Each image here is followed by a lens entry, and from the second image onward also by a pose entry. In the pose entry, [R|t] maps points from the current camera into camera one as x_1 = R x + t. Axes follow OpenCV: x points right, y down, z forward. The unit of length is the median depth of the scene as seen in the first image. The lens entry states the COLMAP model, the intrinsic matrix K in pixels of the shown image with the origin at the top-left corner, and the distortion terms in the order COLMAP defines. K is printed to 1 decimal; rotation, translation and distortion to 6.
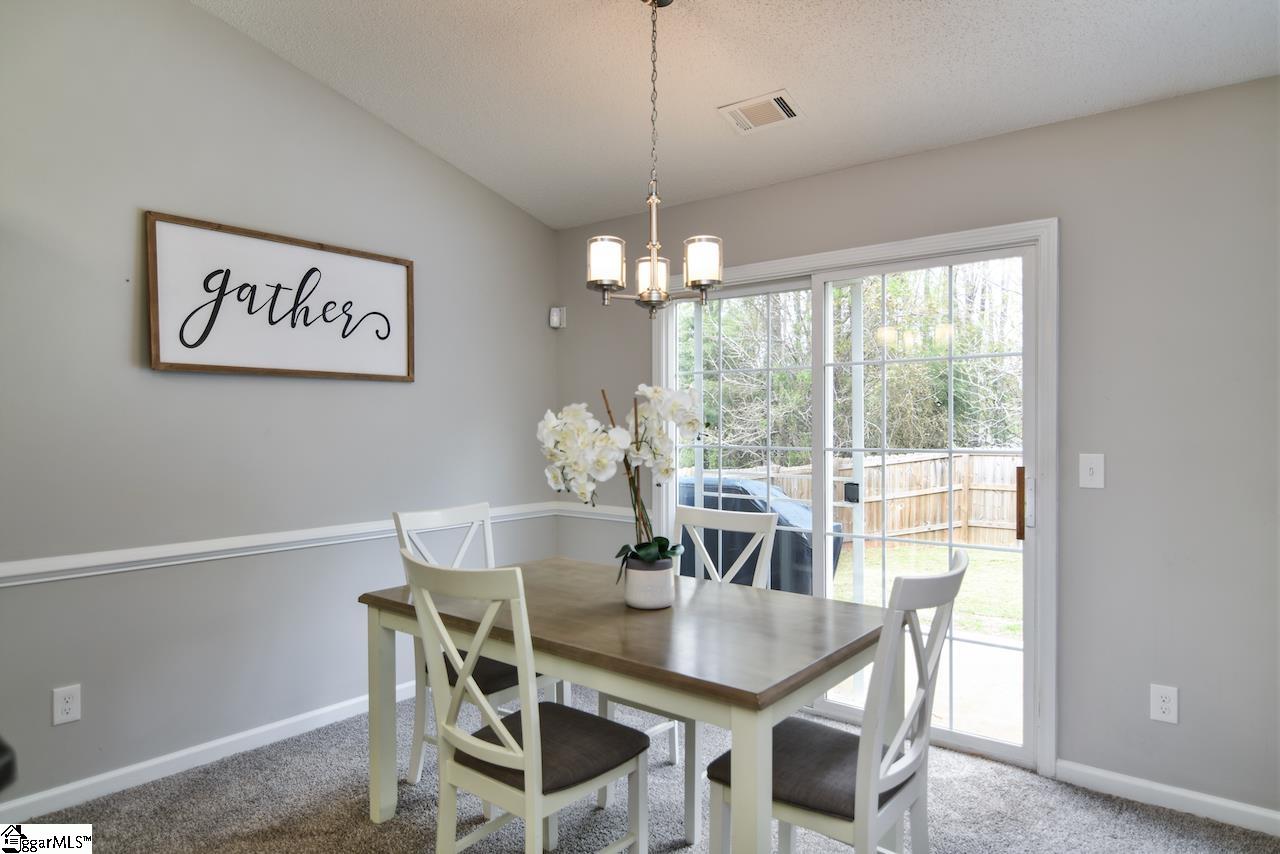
lens RADIAL K [[768.7, 0, 641.3], [0, 768.7, 424.4], [0, 0, 1]] dist [-0.001603, -0.001817]
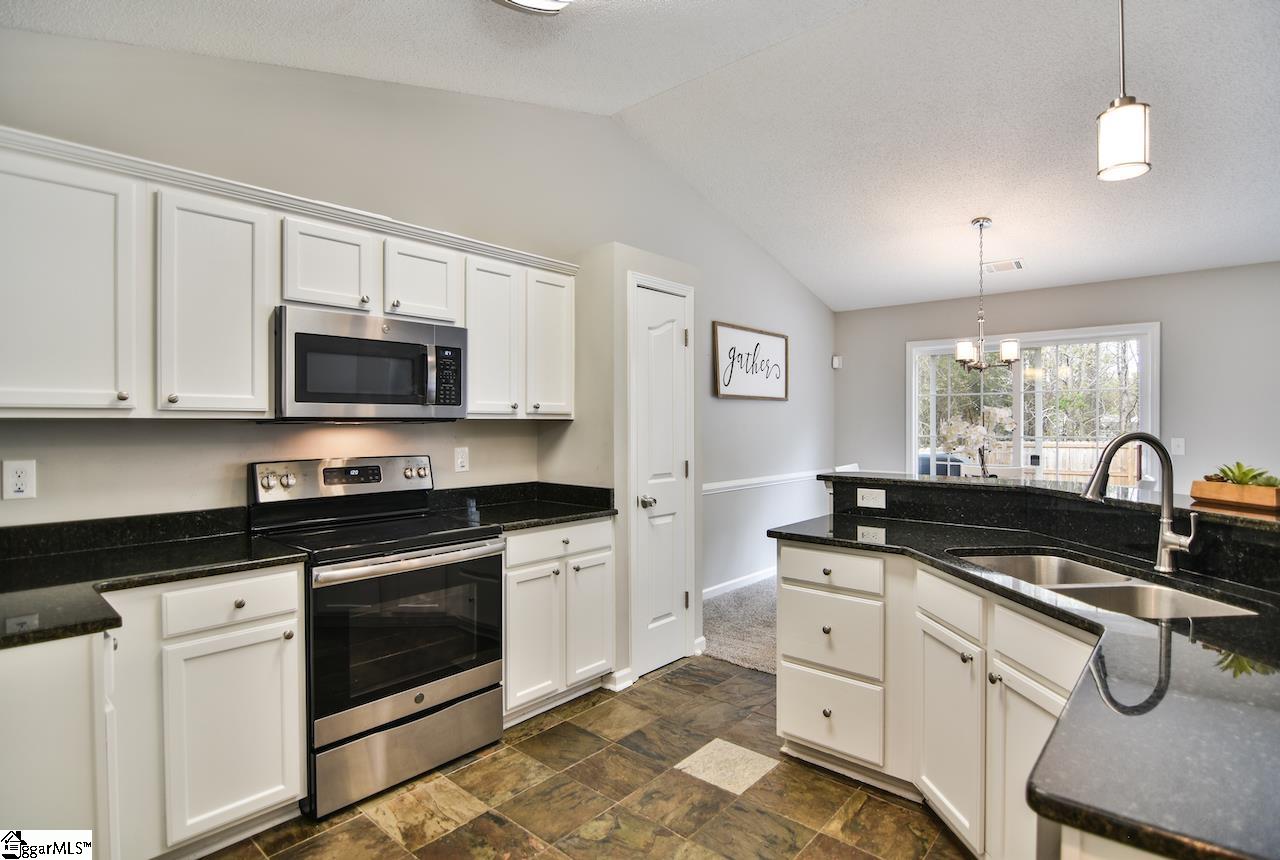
lens RADIAL K [[681.8, 0, 647.3], [0, 681.8, 423.7], [0, 0, 1]] dist [0.004058, -0.000183]
pose [[0.999828, -0.001104, -0.018518, -0.687964], [0.001084, 0.999999, -0.001087, 0.000752], [0.018520, 0.001067, 0.999828, -0.734535]]
